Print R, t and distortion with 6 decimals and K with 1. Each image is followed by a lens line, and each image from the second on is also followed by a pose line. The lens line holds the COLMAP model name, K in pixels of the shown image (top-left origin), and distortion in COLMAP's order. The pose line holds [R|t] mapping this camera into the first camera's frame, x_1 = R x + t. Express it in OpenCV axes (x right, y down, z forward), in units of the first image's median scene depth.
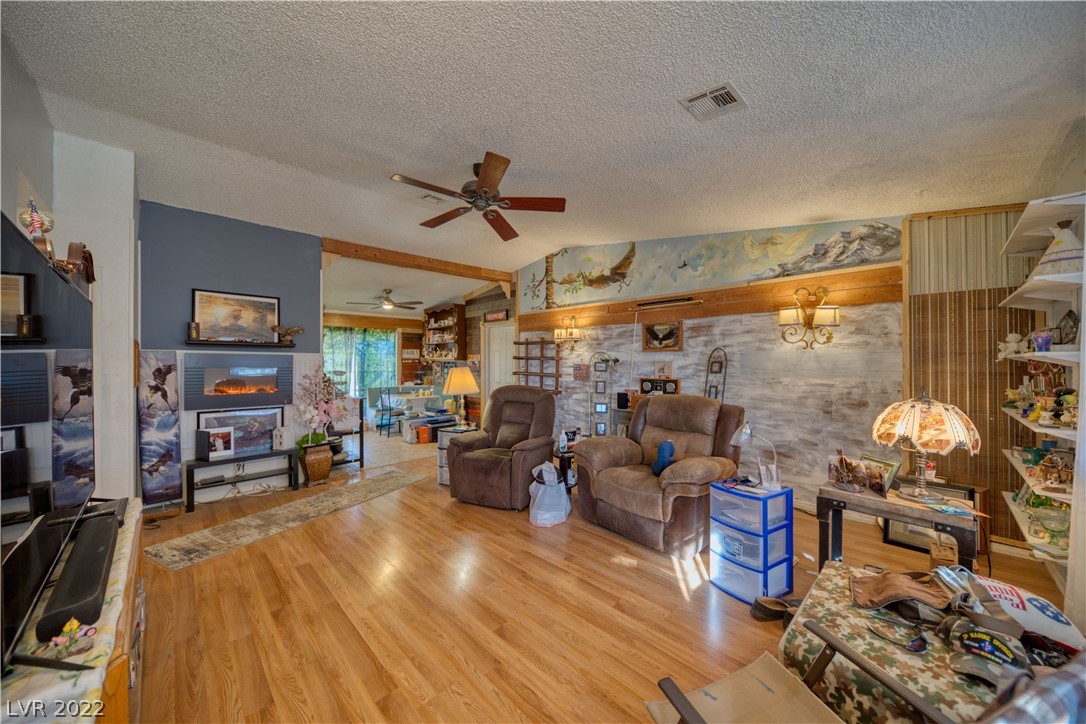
lens RADIAL K [[379.9, 0, 537.6], [0, 379.9, 363.5], [0, 0, 1]] dist [-0.004458, -0.000635]
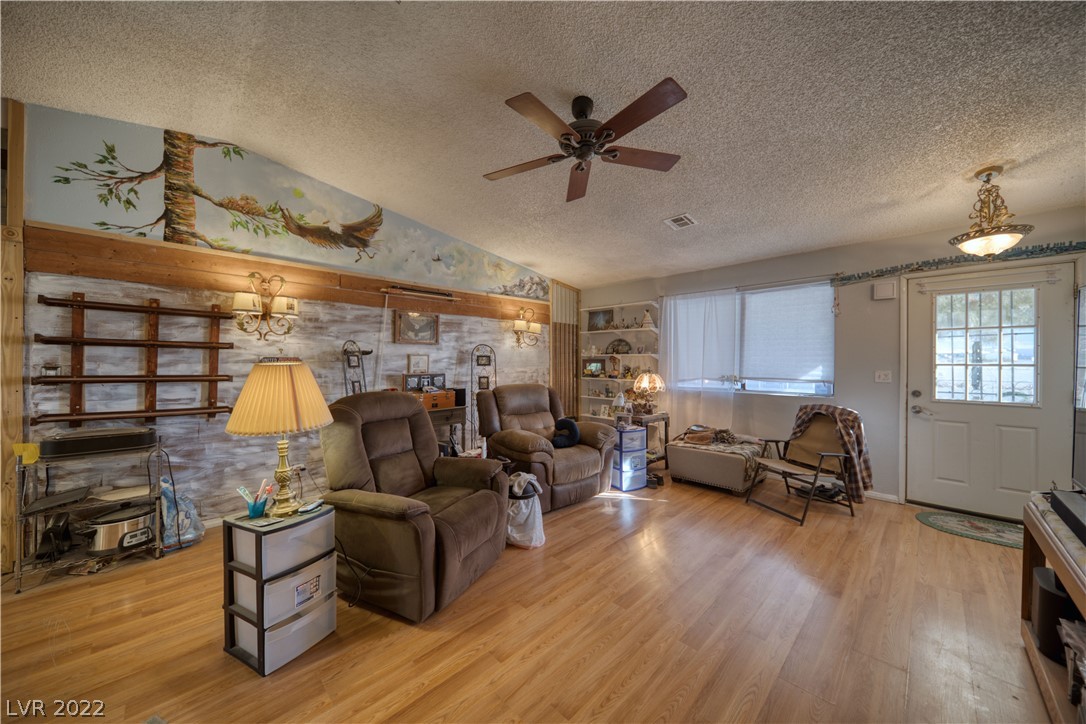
lens RADIAL K [[379.9, 0, 548.7], [0, 379.9, 359.8], [0, 0, 1]] dist [-0.004458, -0.000635]
pose [[-0.012955, -0.001459, 0.999915, -0.520279], [-0.003586, 0.999993, 0.001413, 0.003779], [-0.999910, -0.003568, -0.012960, 0.600730]]
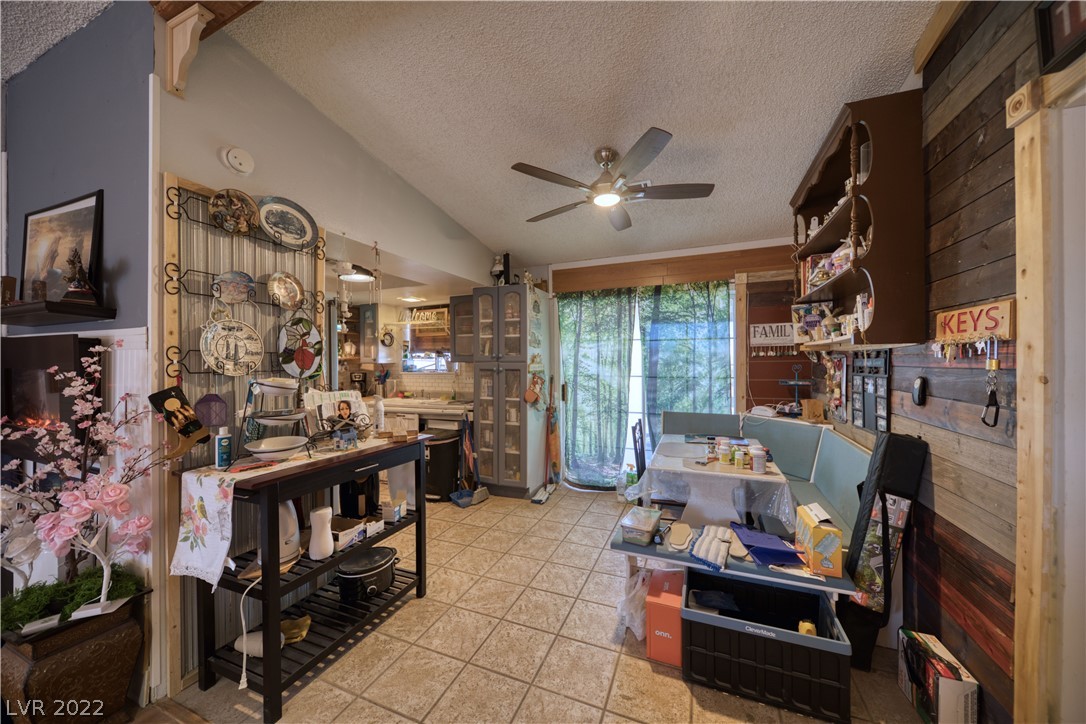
lens RADIAL K [[379.9, 0, 545.9], [0, 379.9, 364.2], [0, 0, 1]] dist [-0.004458, -0.000635]
pose [[0.404842, 0.004808, -0.914374, -0.116117], [0.001532, 0.999981, 0.005936, 0.004331], [0.914386, -0.003804, 0.404827, 1.031344]]
